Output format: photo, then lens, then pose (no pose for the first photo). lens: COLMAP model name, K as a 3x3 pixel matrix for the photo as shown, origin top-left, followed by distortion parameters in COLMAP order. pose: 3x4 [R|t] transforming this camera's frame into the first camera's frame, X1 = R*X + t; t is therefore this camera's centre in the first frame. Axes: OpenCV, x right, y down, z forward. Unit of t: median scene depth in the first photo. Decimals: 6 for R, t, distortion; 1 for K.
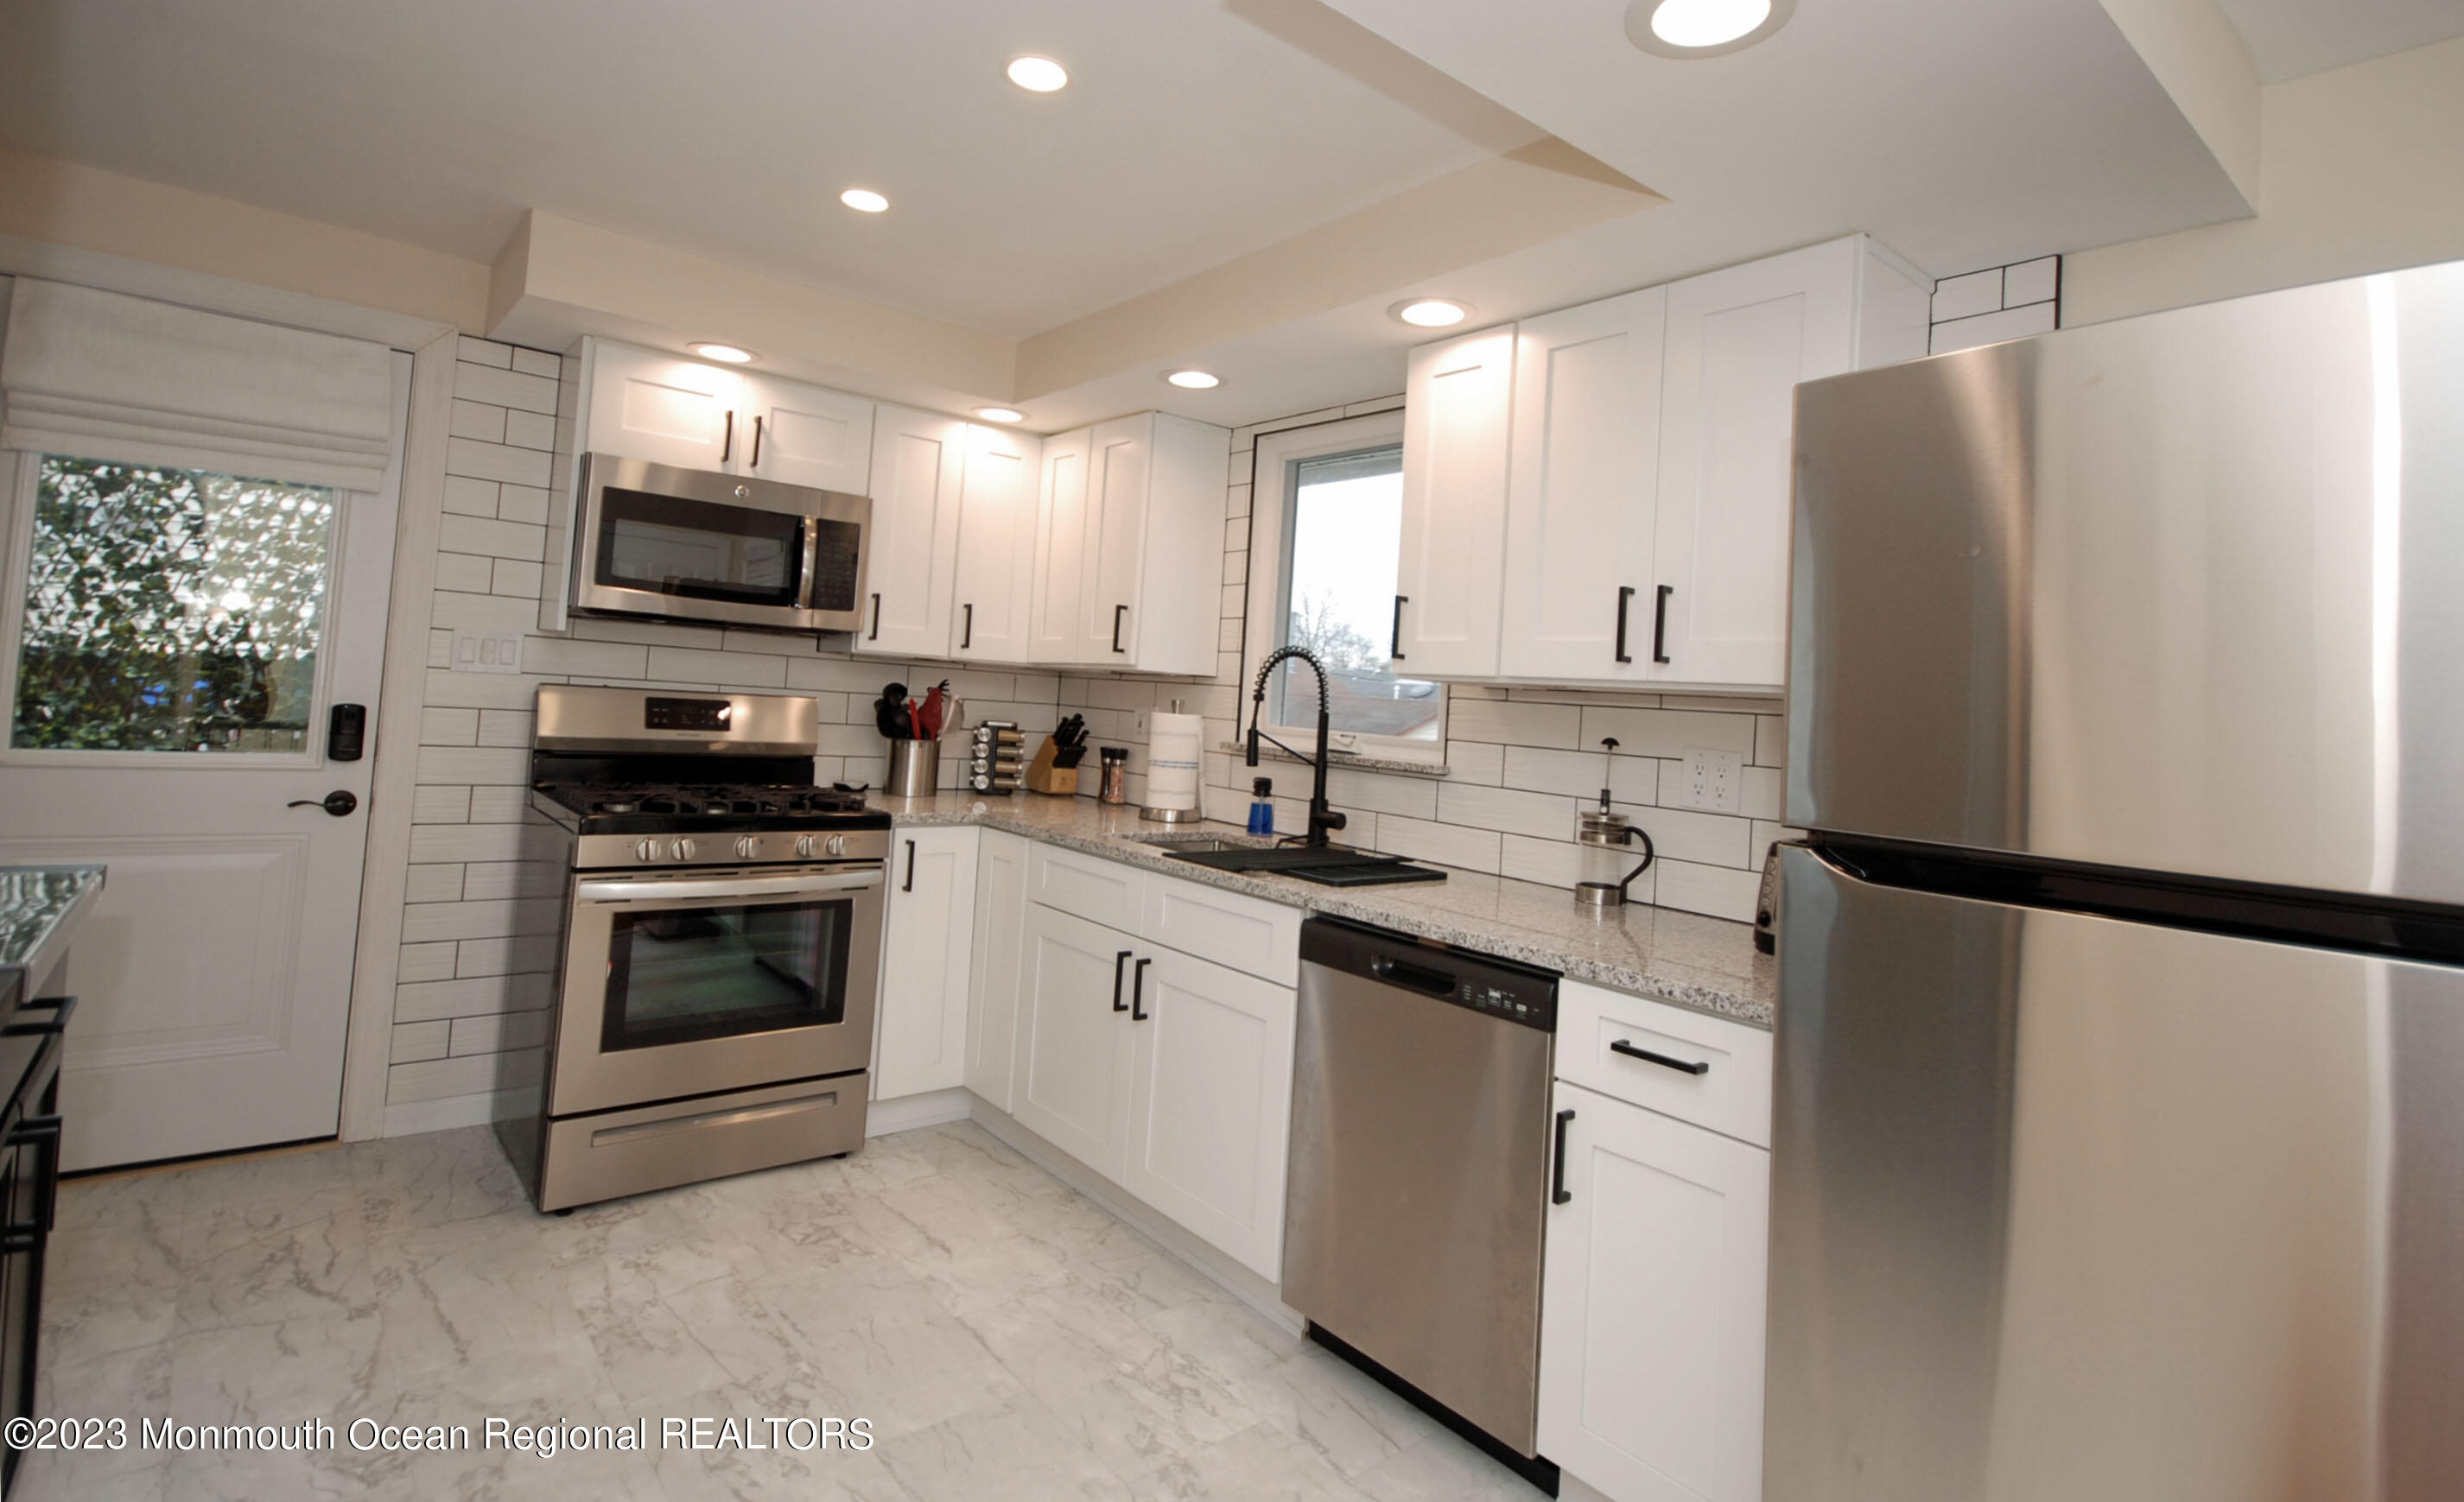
lens RADIAL K [[1194.0, 0, 1224.9], [0, 1194.0, 647.1], [0, 0, 1]] dist [-0.003055, -0.000467]
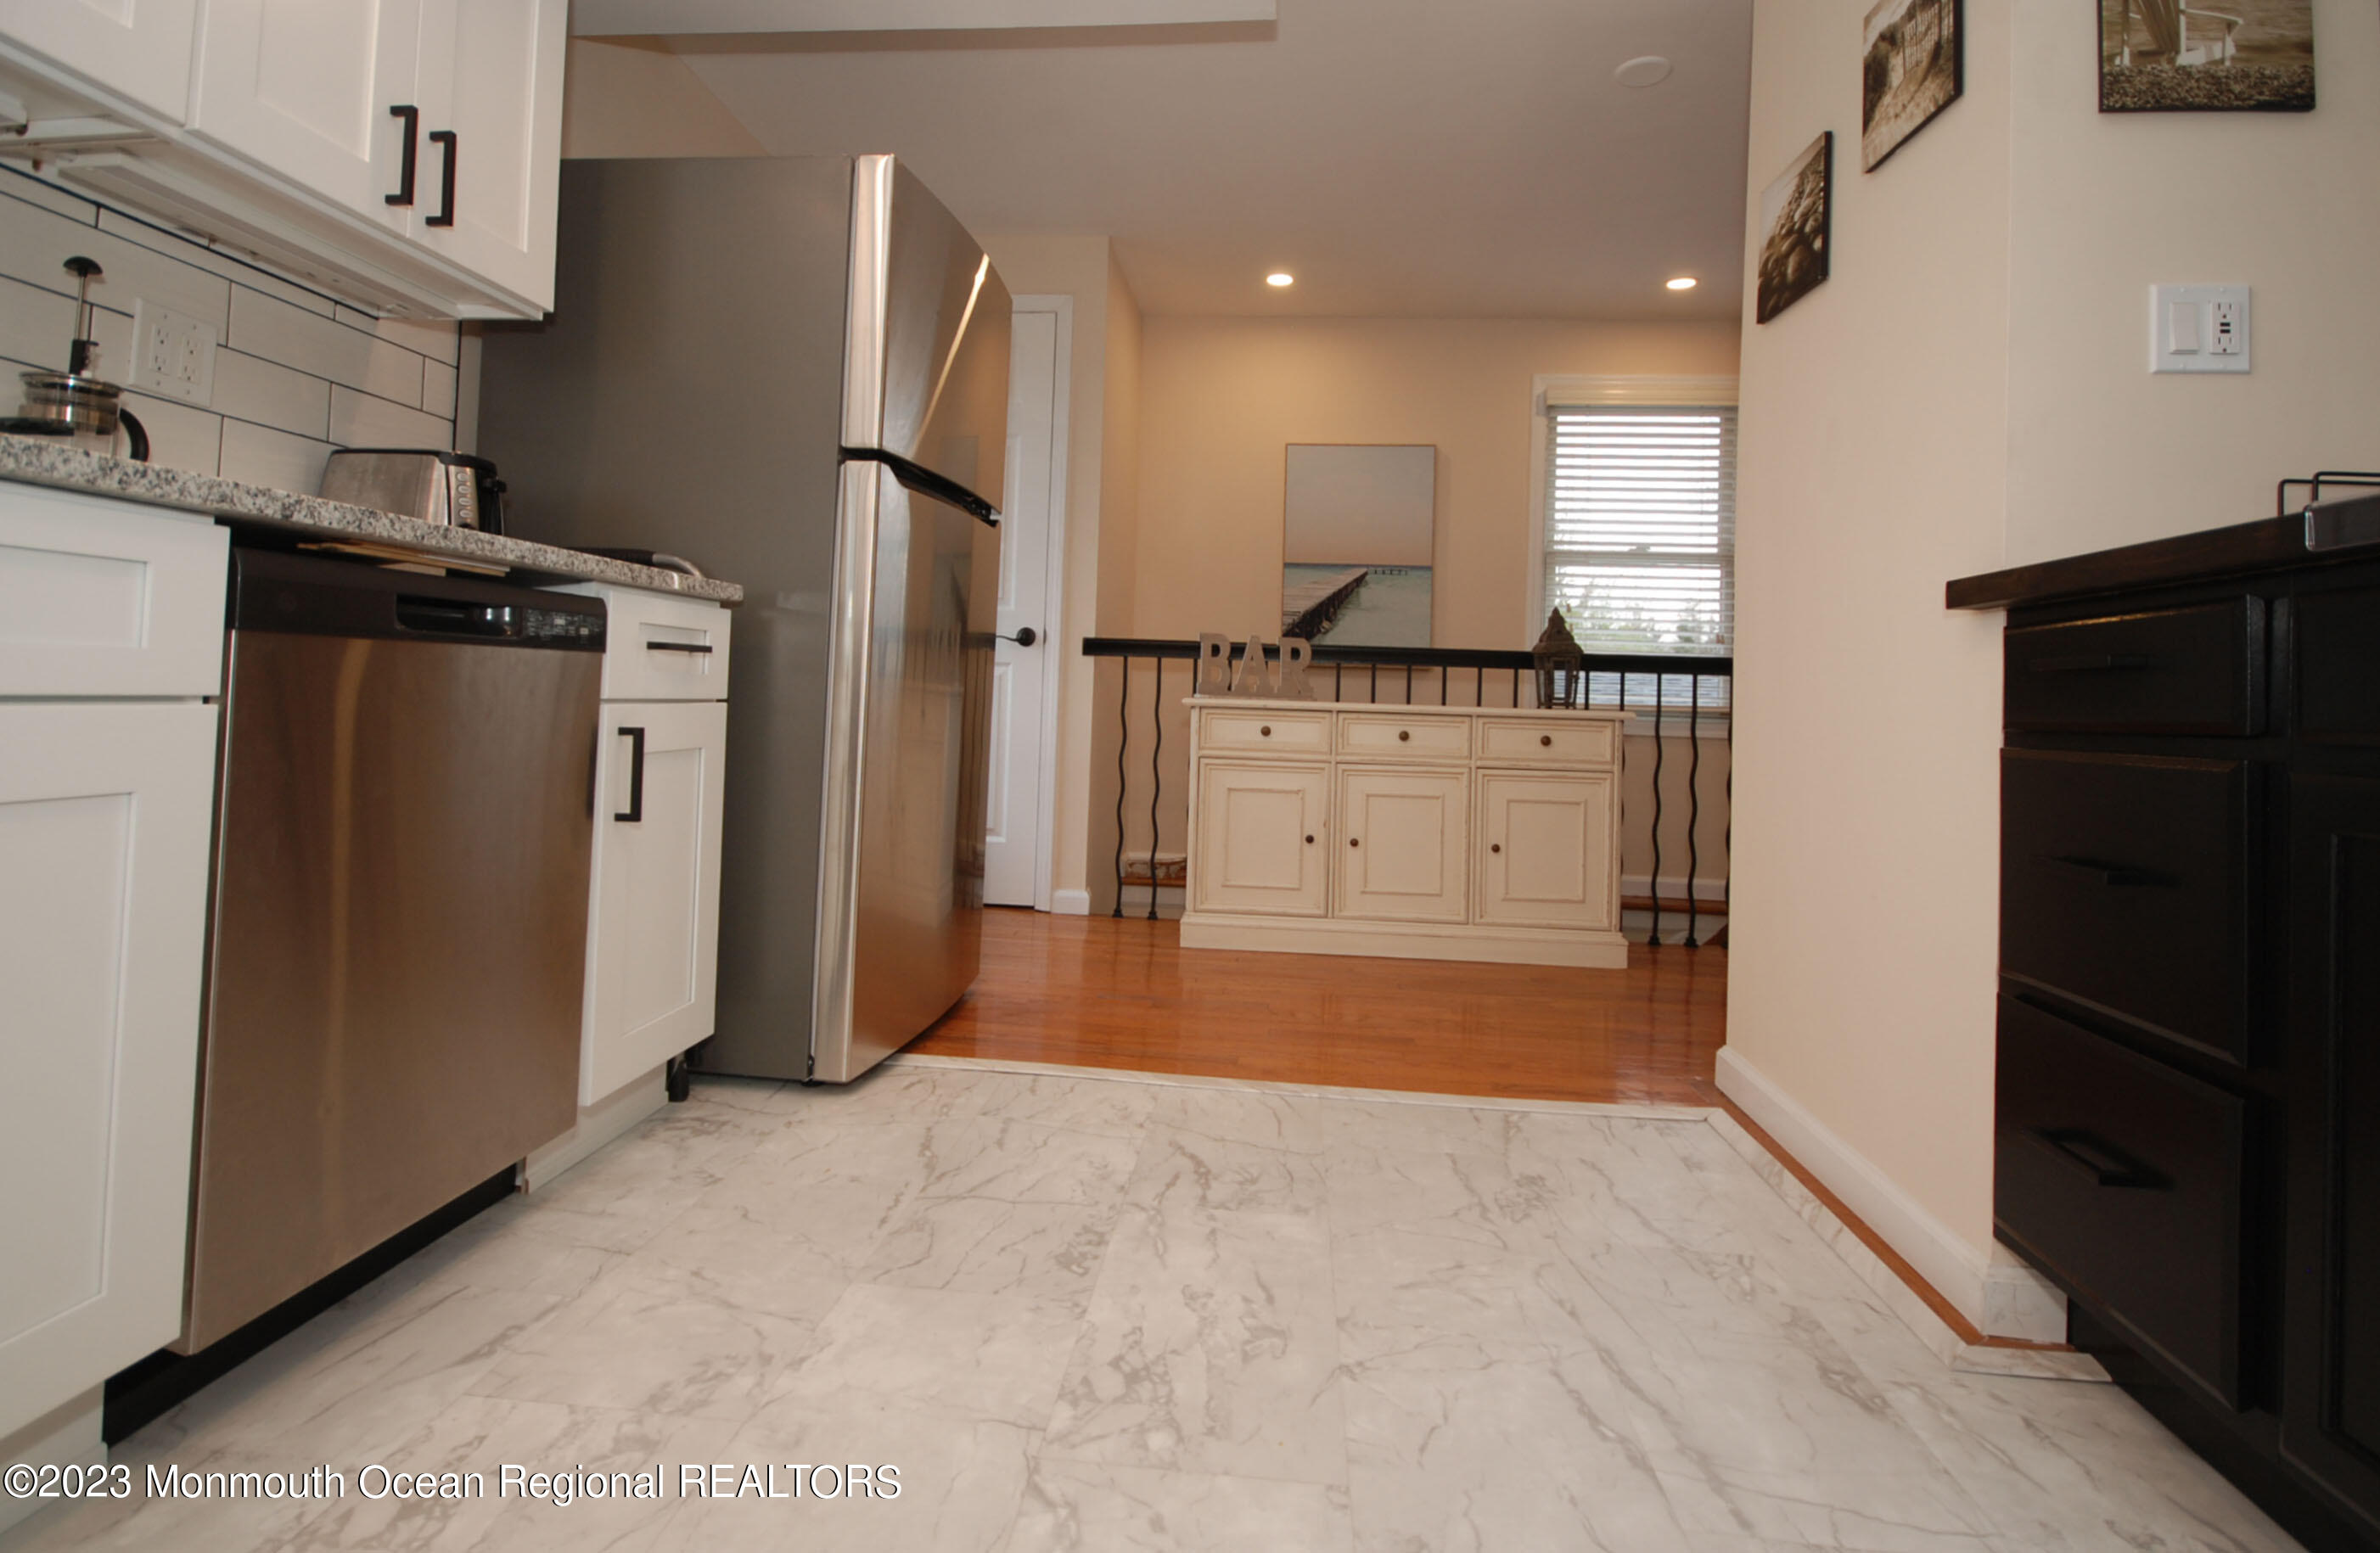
lens RADIAL K [[1208.1, 0, 1185.1], [0, 1208.1, 650.6], [0, 0, 1]] dist [-0.004549, -0.001277]
pose [[-0.702400, -0.062323, 0.709049, -0.431517], [-0.110578, 0.993619, -0.022206, 0.190657], [-0.703141, -0.094003, -0.704810, 0.859096]]
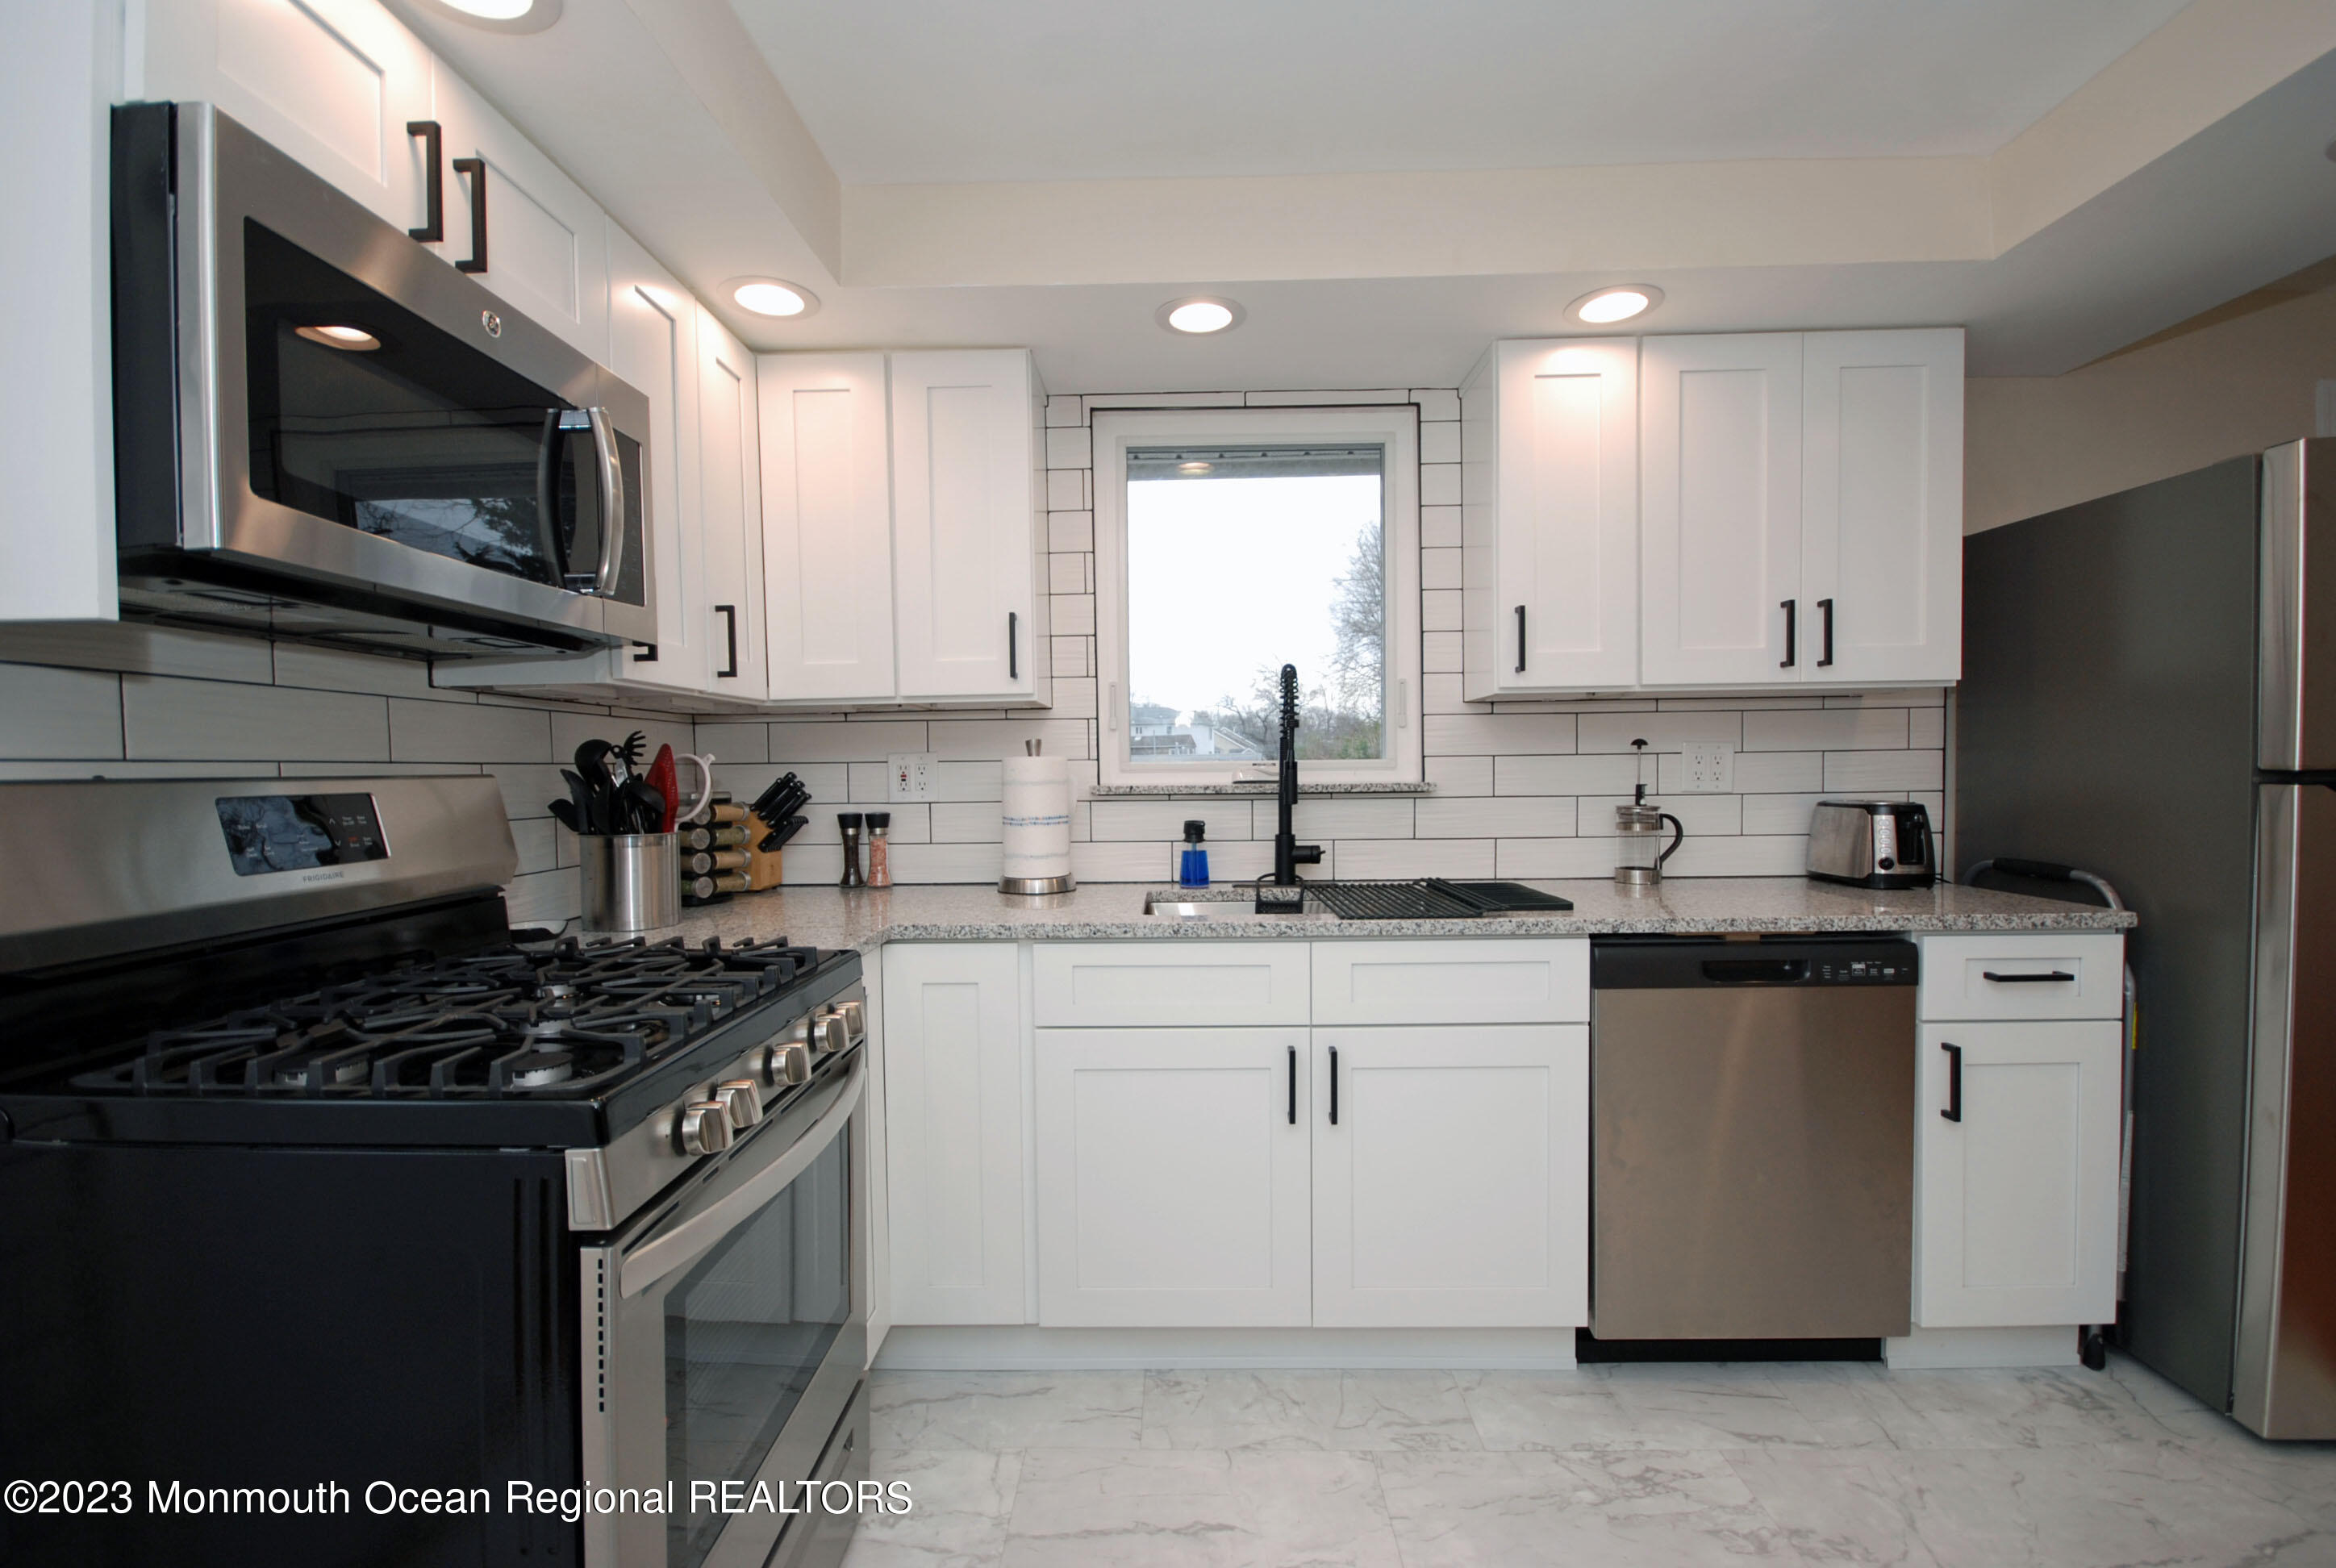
lens RADIAL K [[1041.1, 0, 1163.1], [0, 1041.1, 799.9], [0, 0, 1]] dist [-0.000143, -0.000511]
pose [[0.646572, -0.099977, 0.756273, -0.609986], [0.022048, 0.993410, 0.112476, 0.010511], [-0.762534, -0.056050, 0.644516, 0.593294]]
